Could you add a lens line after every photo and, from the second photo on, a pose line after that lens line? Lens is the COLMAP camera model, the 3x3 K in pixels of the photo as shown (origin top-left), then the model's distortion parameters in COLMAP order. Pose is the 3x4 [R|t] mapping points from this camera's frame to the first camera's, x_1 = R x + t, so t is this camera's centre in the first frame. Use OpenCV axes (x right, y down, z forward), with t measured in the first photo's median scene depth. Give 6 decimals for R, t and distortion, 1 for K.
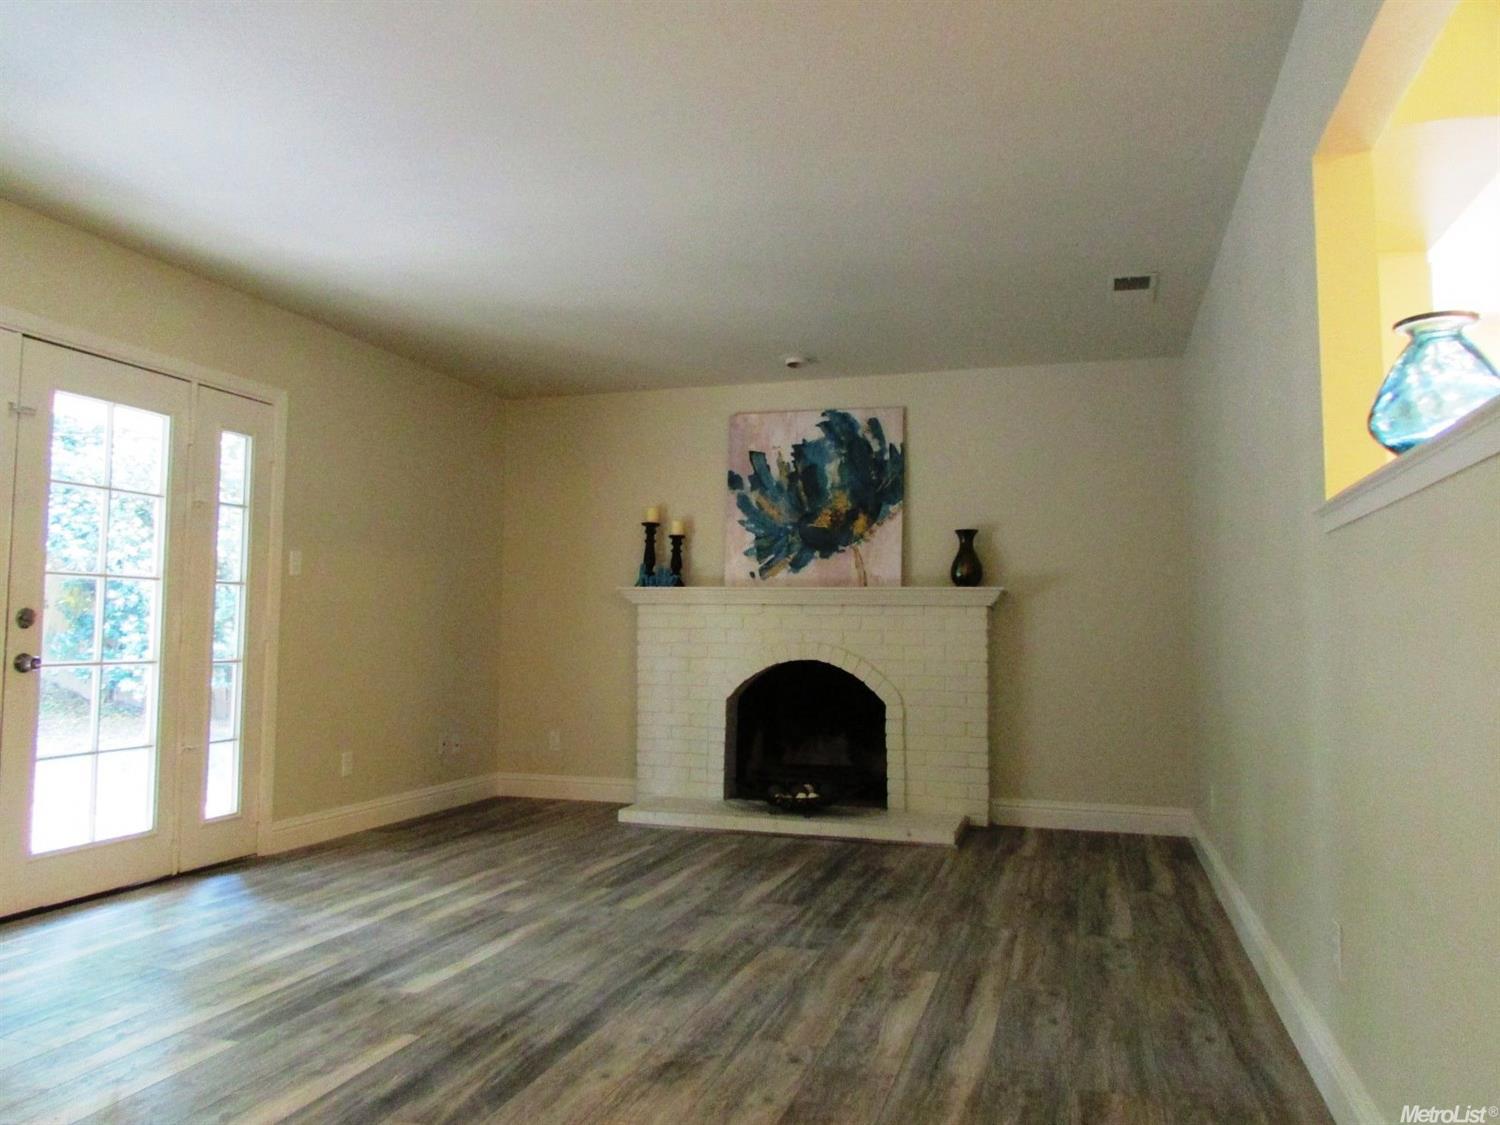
lens RADIAL K [[1038.2, 0, 750.0], [0, 1038.2, 562.5], [0, 0, 1]] dist [-0.025189, -0.002157]
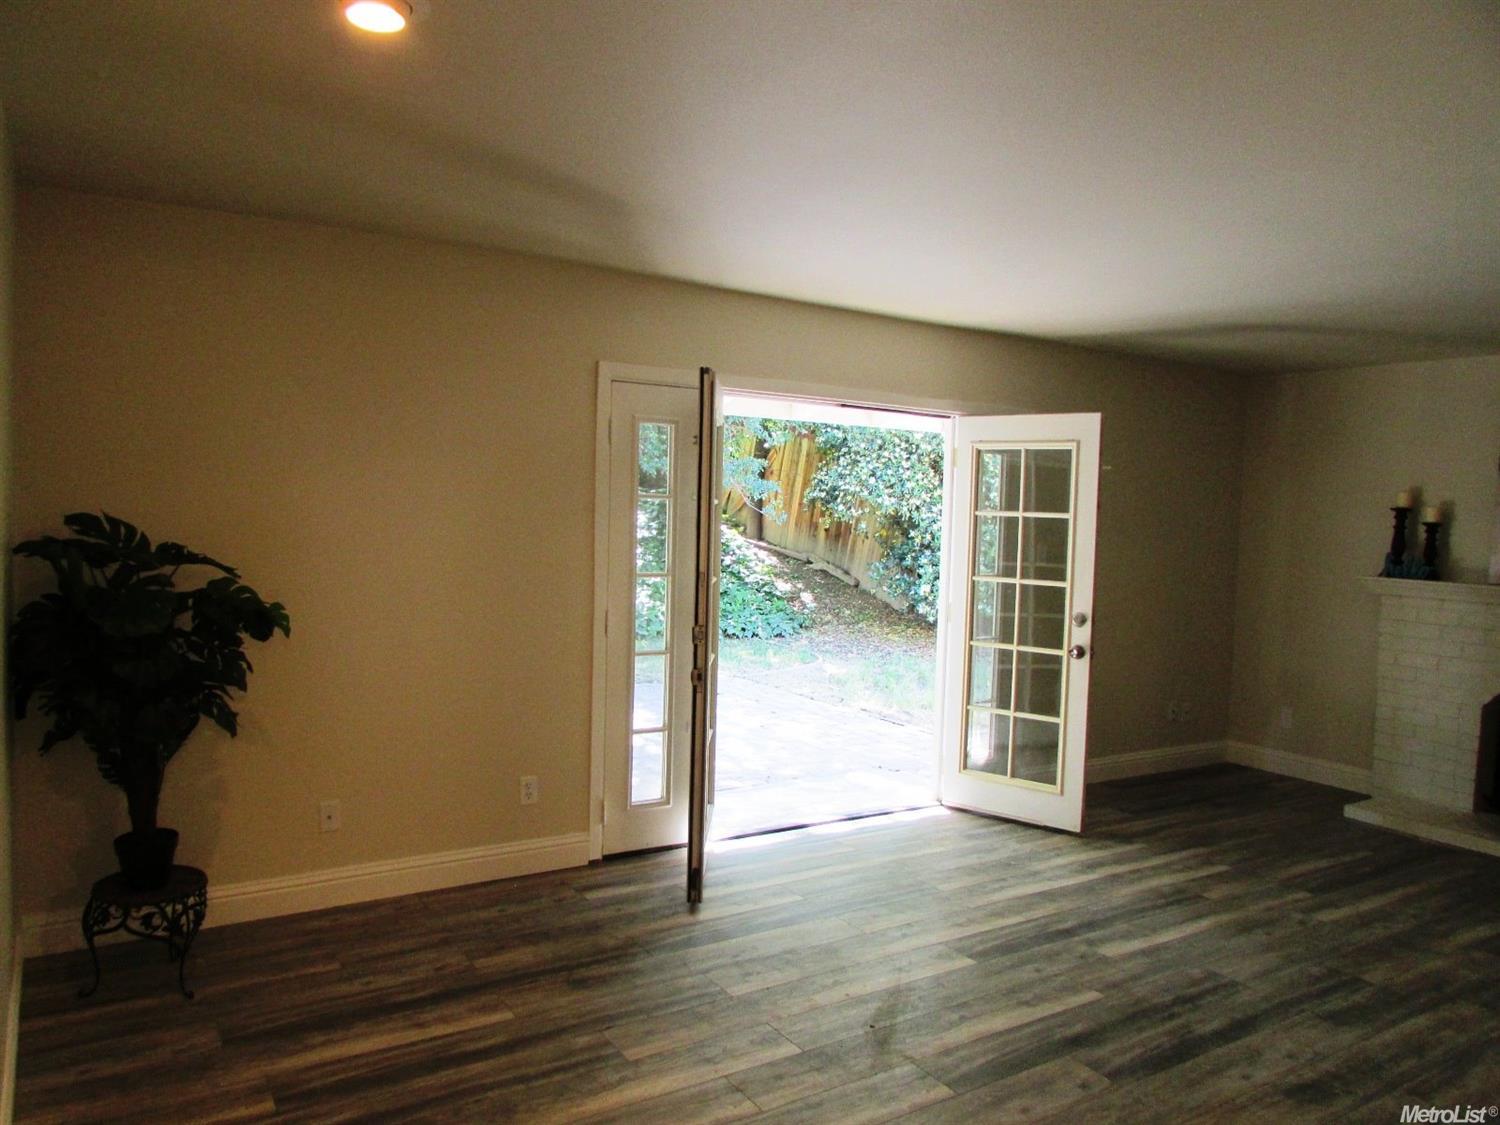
lens RADIAL K [[1056.1, 0, 782.7], [0, 1056.1, 556.6], [0, 0, 1]] dist [-0.015813, -0.000261]
pose [[0.776141, 0.045525, -0.628914, 0.141430], [0.013239, 0.995994, 0.088435, -0.174282], [0.630420, -0.076964, 0.772429, -0.189005]]
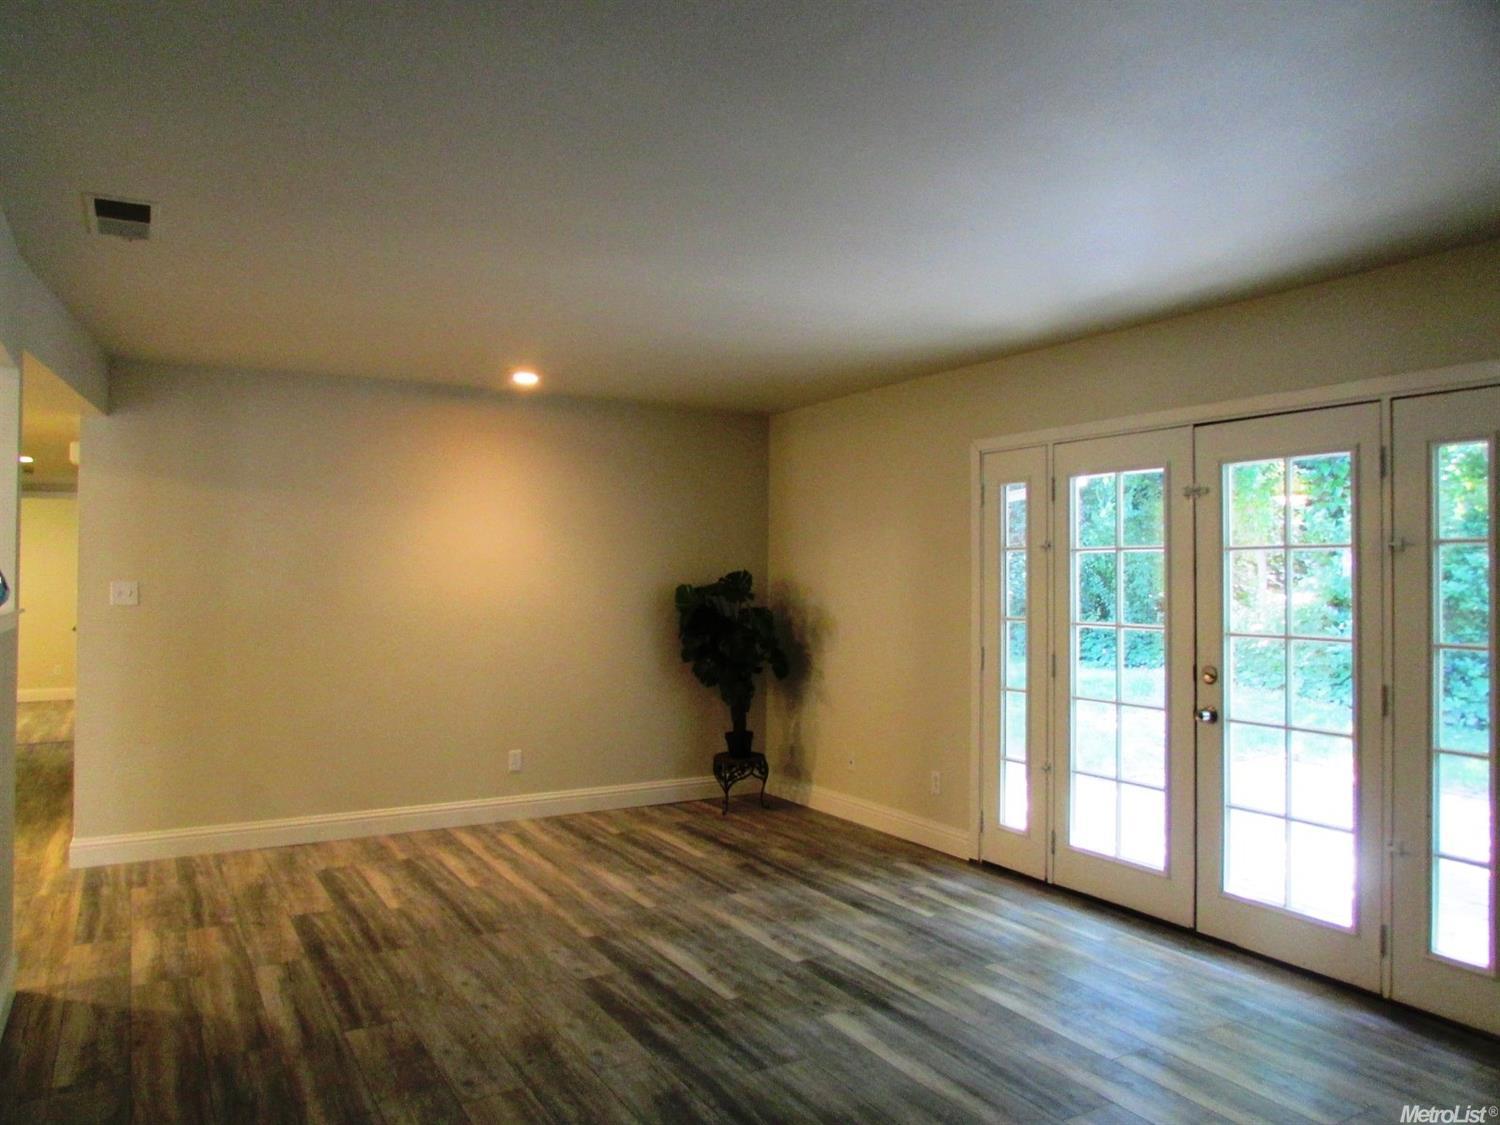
lens RADIAL K [[1088.1, 0, 744.0], [0, 1088.1, 557.6], [0, 0, 1]] dist [-0.007243, 0.002194]
pose [[-0.671805, -0.025160, -0.740300, 0.607640], [0.035101, 0.997219, -0.065746, -0.015712], [0.739896, -0.070154, -0.669054, 1.678028]]
